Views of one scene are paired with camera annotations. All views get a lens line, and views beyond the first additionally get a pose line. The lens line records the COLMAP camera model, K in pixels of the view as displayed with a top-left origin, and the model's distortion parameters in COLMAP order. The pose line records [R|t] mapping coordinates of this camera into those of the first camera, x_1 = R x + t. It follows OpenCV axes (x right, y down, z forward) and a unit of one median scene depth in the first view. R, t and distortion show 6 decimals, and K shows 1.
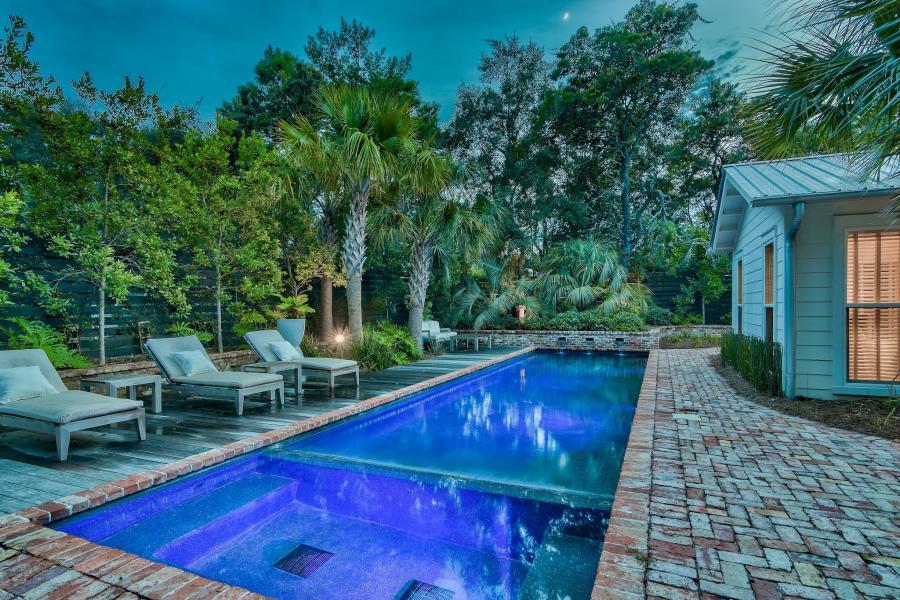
lens RADIAL K [[457.3, 0, 447.0], [0, 457.3, 319.2], [0, 0, 1]] dist [-0.000872, -0.000310]
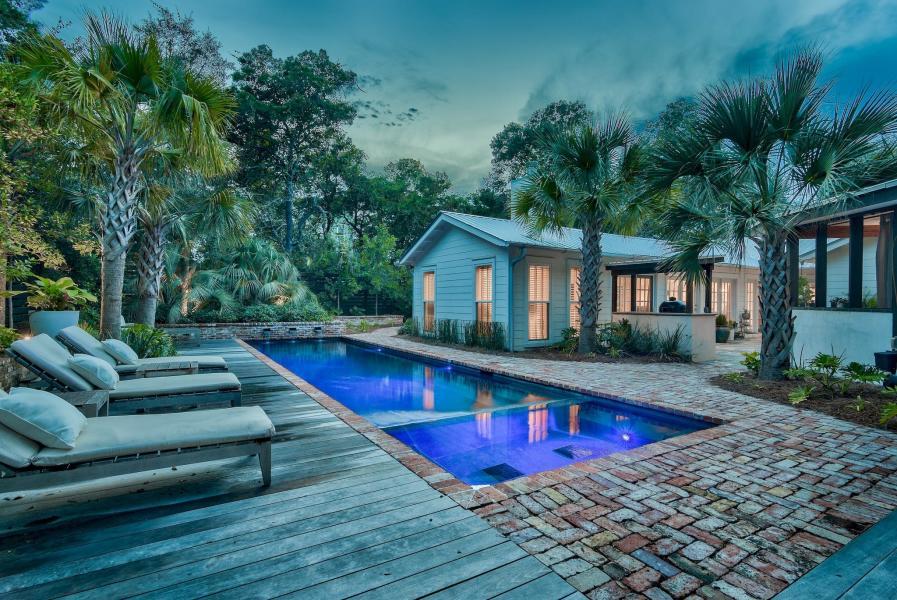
lens RADIAL K [[430.0, 0, 432.8], [0, 430.0, 300.4], [0, 0, 1]] dist [-0.001042, -0.000456]
pose [[0.604800, 0.016266, 0.796211, -0.332187], [0.007575, 0.999629, -0.026175, 0.003516], [-0.796341, 0.021862, 0.604452, 0.083654]]
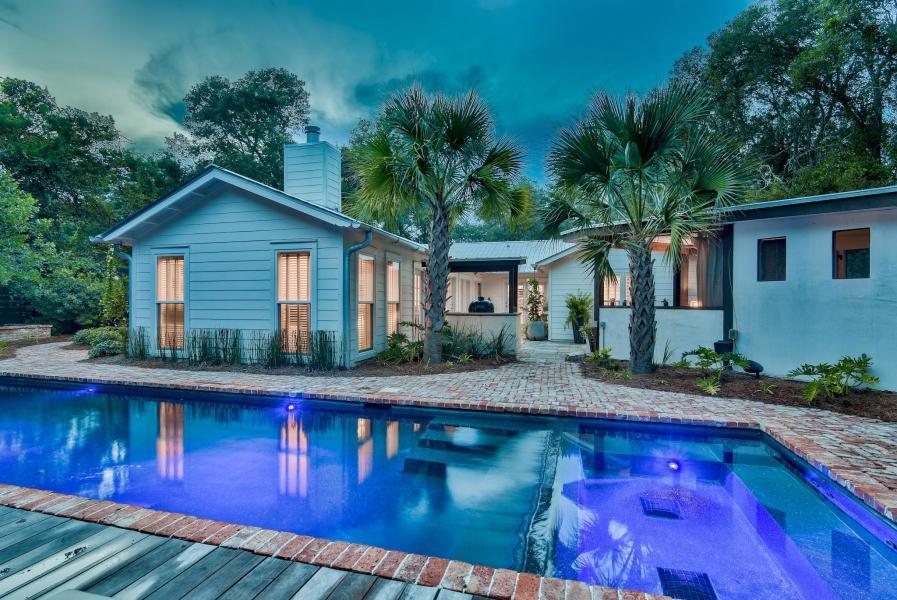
lens RADIAL K [[456.0, 0, 463.0], [0, 456.0, 299.2], [0, 0, 1]] dist [-0.002811, -0.000030]
pose [[-0.100260, 0.016534, 0.994824, -0.257537], [0.024709, 0.999595, -0.014123, -0.005100], [-0.994654, 0.023165, -0.100628, 0.341955]]
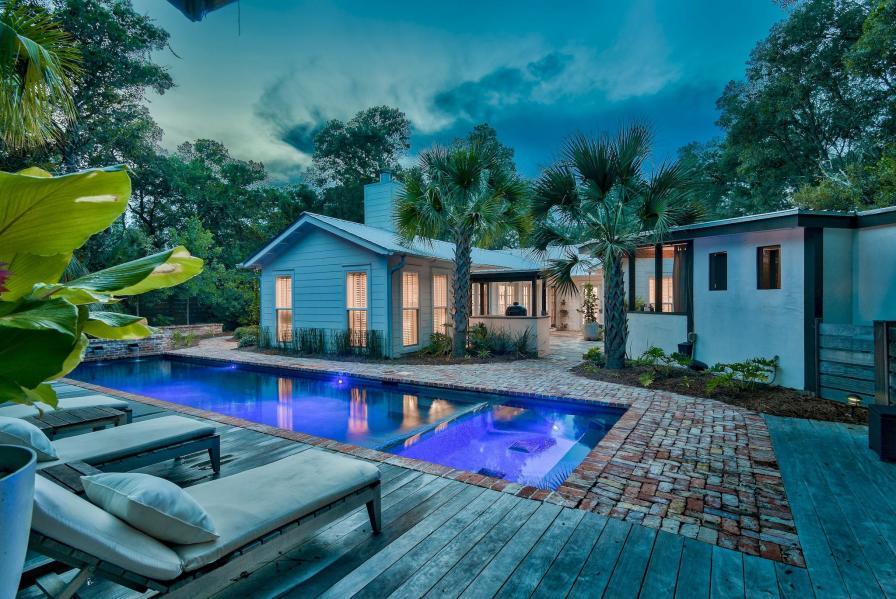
lens RADIAL K [[441.5, 0, 439.1], [0, 441.5, 302.7], [0, 0, 1]] dist [-0.001139, -0.000365]
pose [[0.195760, 0.008013, 0.980619, -0.397397], [0.030323, 0.999439, -0.014220, -0.011203], [-0.980183, 0.032519, 0.195407, 0.193900]]
